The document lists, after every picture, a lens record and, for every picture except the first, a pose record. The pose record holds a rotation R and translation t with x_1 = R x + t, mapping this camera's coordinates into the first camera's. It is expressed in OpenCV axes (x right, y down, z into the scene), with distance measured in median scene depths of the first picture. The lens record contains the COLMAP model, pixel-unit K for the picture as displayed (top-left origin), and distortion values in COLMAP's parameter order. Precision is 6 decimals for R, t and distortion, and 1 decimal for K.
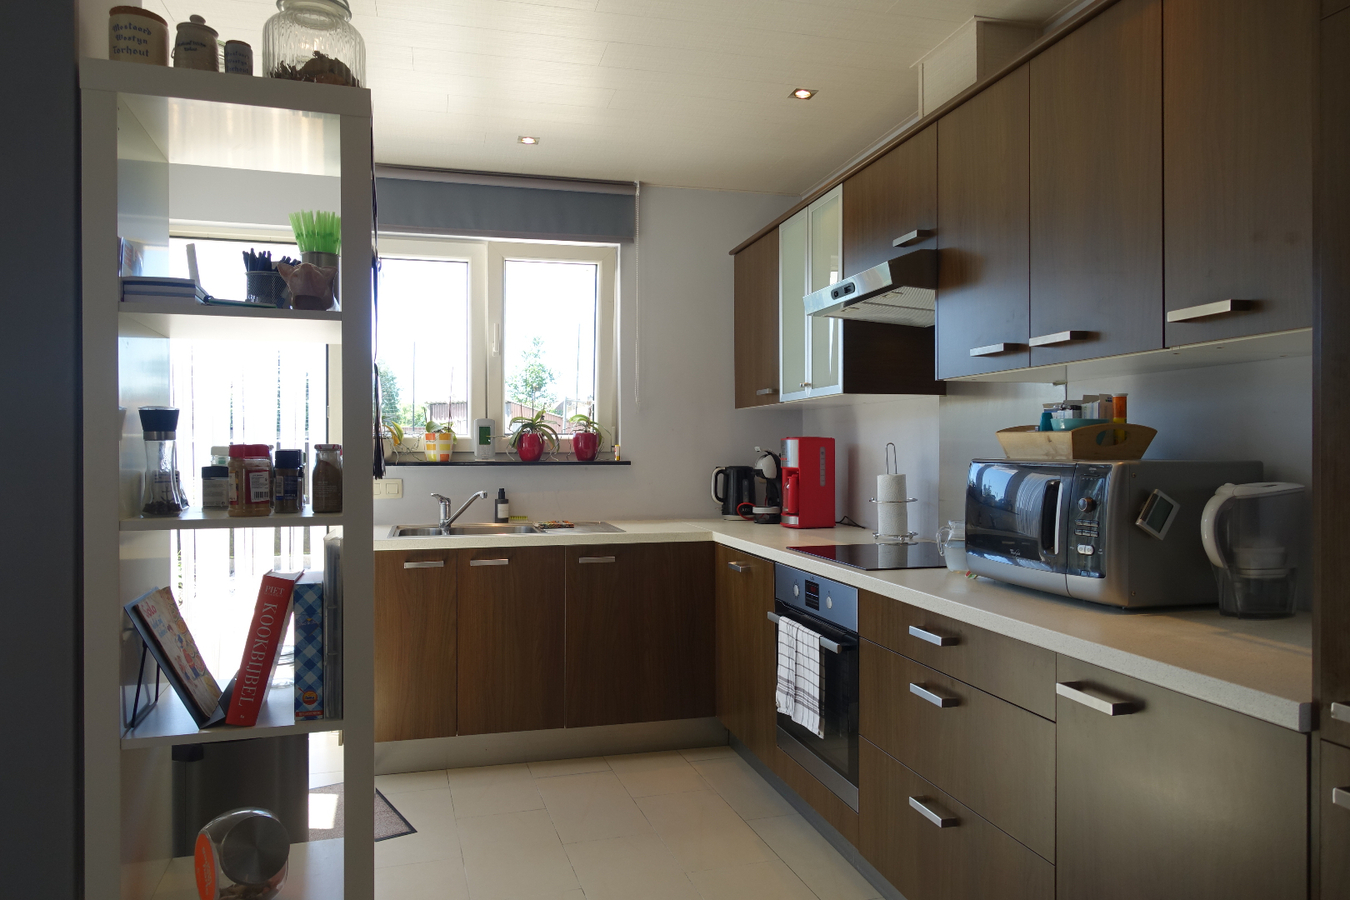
lens RADIAL K [[895.8, 0, 675.0], [0, 895.8, 450.0], [0, 0, 1]] dist [0.000113, -0.000040]
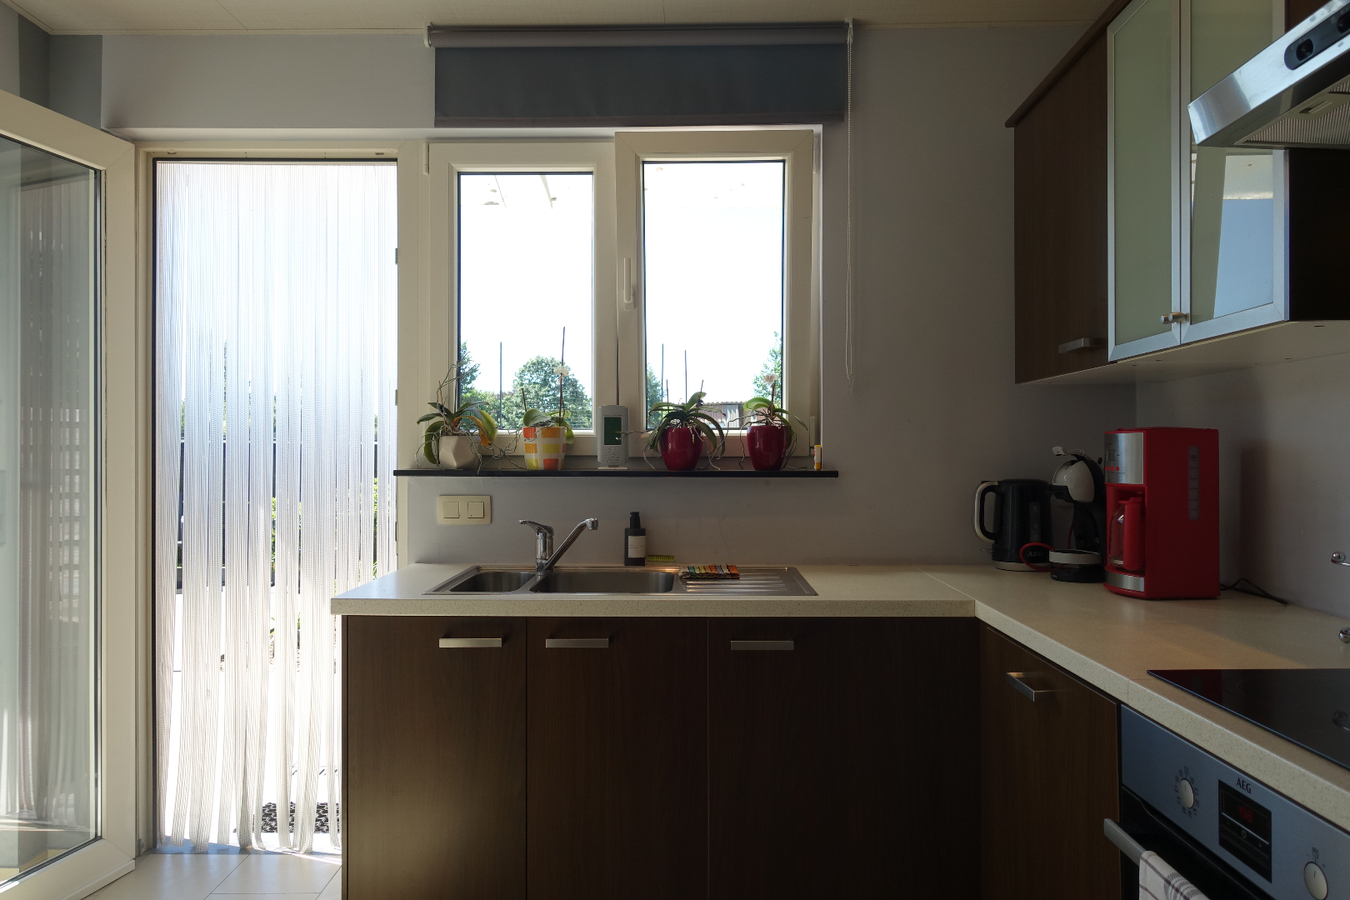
lens RADIAL K [[918.8, 0, 682.1], [0, 918.8, 459.2], [0, 0, 1]] dist [0.001255, -0.000119]
pose [[0.963308, 0.000766, -0.268396, 0.018111], [0.000030, 0.999996, 0.002961, 0.002549], [0.268397, -0.002860, 0.963304, 0.366538]]
